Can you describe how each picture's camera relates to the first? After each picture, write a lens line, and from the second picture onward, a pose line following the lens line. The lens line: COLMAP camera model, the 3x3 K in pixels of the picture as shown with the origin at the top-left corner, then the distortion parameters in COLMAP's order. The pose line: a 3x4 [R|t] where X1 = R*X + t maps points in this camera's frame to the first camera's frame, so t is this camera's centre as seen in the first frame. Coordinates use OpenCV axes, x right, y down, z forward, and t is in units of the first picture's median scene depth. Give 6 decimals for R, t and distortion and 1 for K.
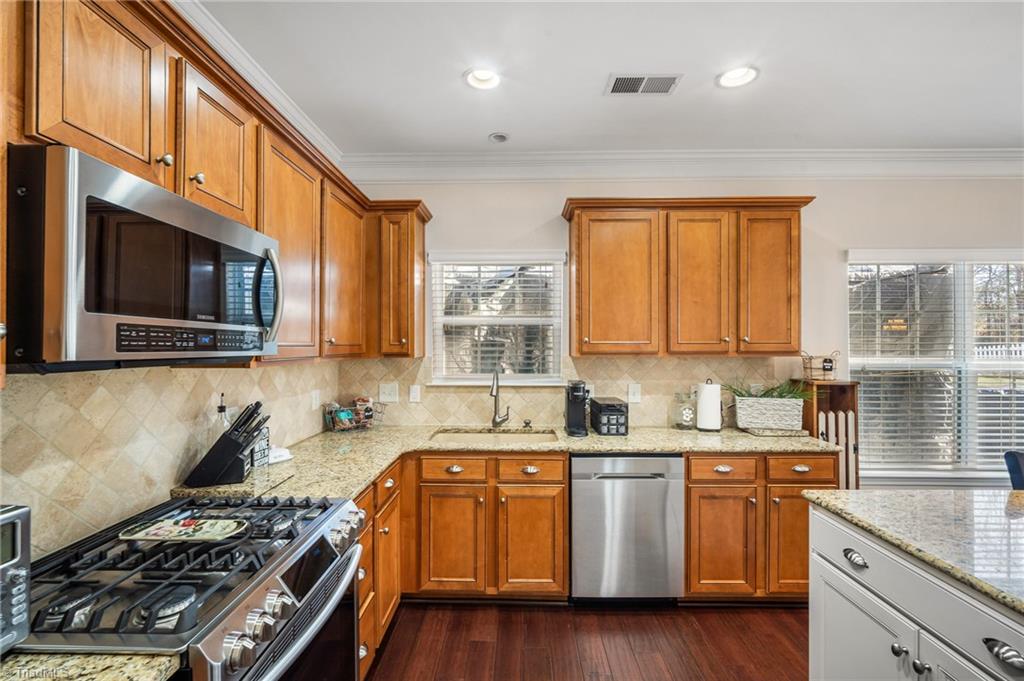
lens RADIAL K [[447.8, 0, 507.0], [0, 447.8, 338.9], [0, 0, 1]] dist [-0.011423, 0.000737]
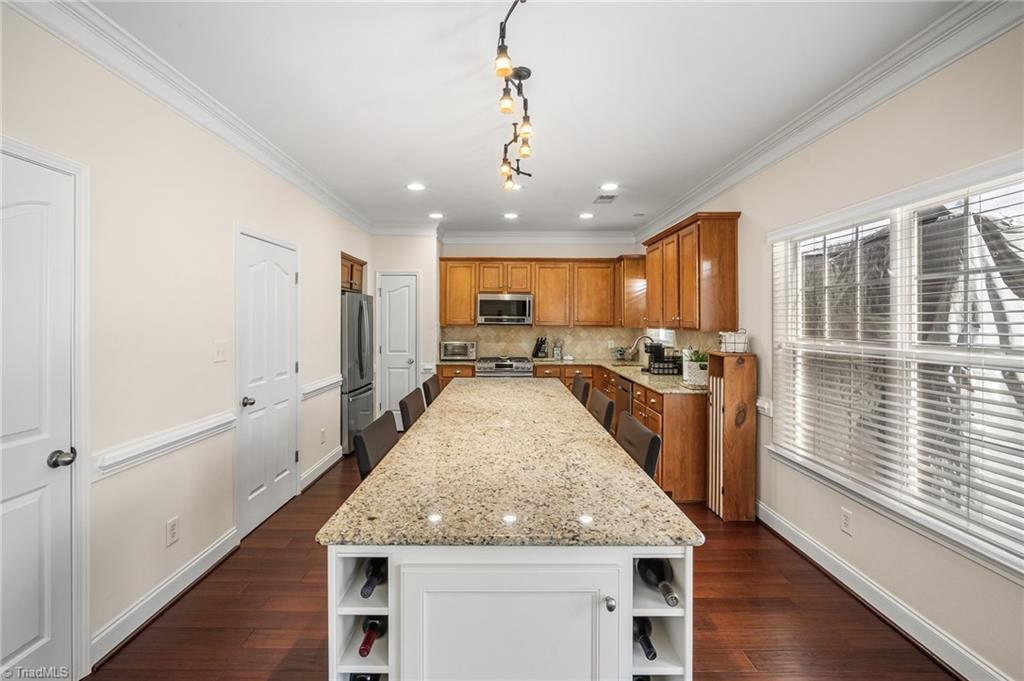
lens RADIAL K [[447.8, 0, 505.2], [0, 447.8, 319.4], [0, 0, 1]] dist [-0.011423, 0.000737]
pose [[0.034344, -0.000250, -0.999410, 3.846636], [0.006627, 0.999978, -0.000023, -0.005841], [0.999388, -0.006622, 0.034345, 0.718608]]
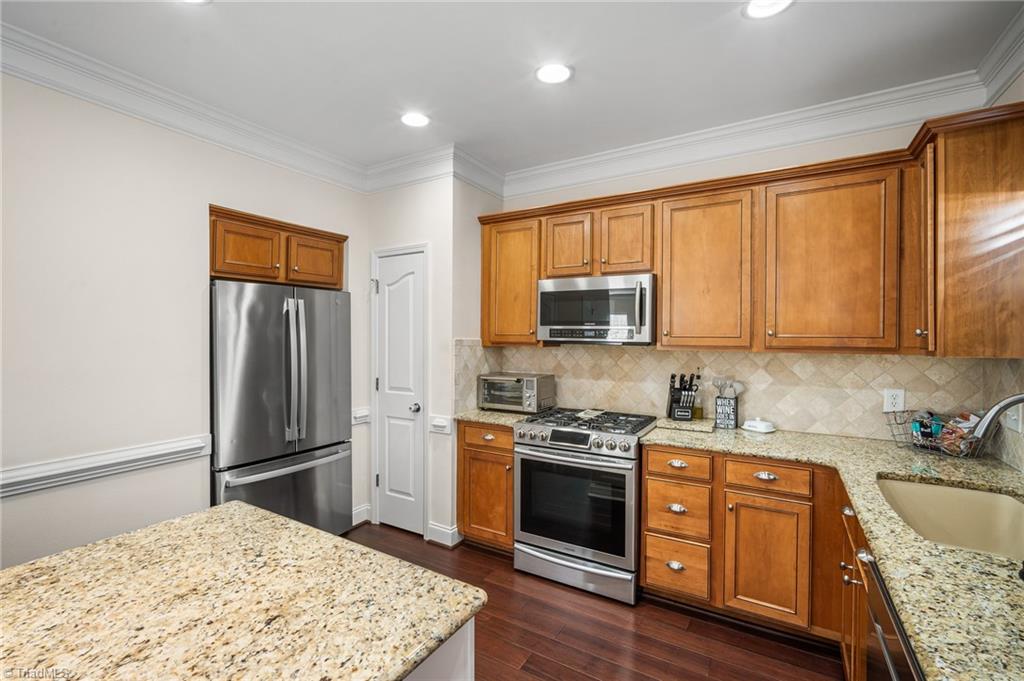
lens RADIAL K [[447.8, 0, 511.6], [0, 447.8, 340.0], [0, 0, 1]] dist [-0.011423, 0.000737]
pose [[-0.483931, 0.008537, -0.875065, 1.365343], [0.006800, 0.999959, 0.005995, 0.016140], [0.875080, -0.003049, -0.483969, 1.538805]]
